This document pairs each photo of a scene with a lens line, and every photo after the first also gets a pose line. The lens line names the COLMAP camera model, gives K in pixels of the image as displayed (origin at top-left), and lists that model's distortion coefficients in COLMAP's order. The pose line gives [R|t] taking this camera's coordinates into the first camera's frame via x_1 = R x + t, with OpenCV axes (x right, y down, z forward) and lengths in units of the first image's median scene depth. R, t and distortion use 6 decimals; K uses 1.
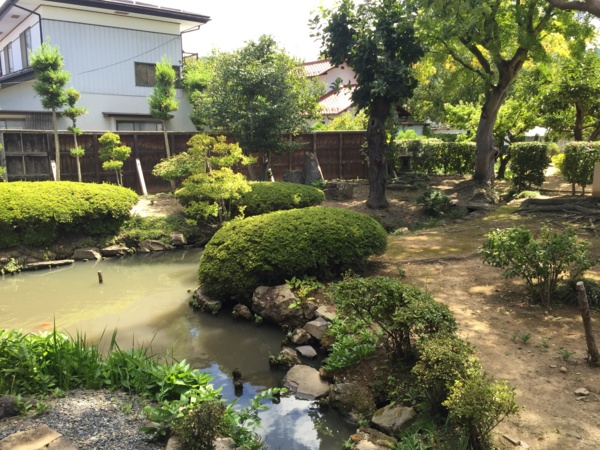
lens RADIAL K [[511.8, 0, 299.1], [0, 511.8, 225.7], [0, 0, 1]] dist [0.057124, -0.000819]
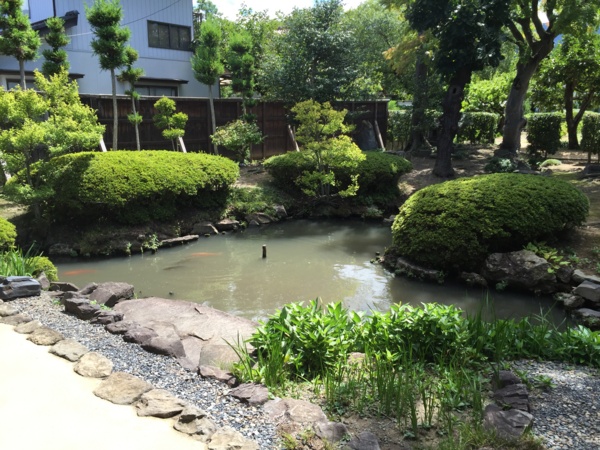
lens RADIAL K [[511.8, 0, 299.8], [0, 511.8, 223.6], [0, 0, 1]] dist [0.057124, -0.000819]
pose [[0.982004, -0.028914, 0.186631, -0.398511], [0.019809, 0.998529, 0.050471, 0.002198], [-0.187816, -0.045866, 0.981133, 0.059525]]
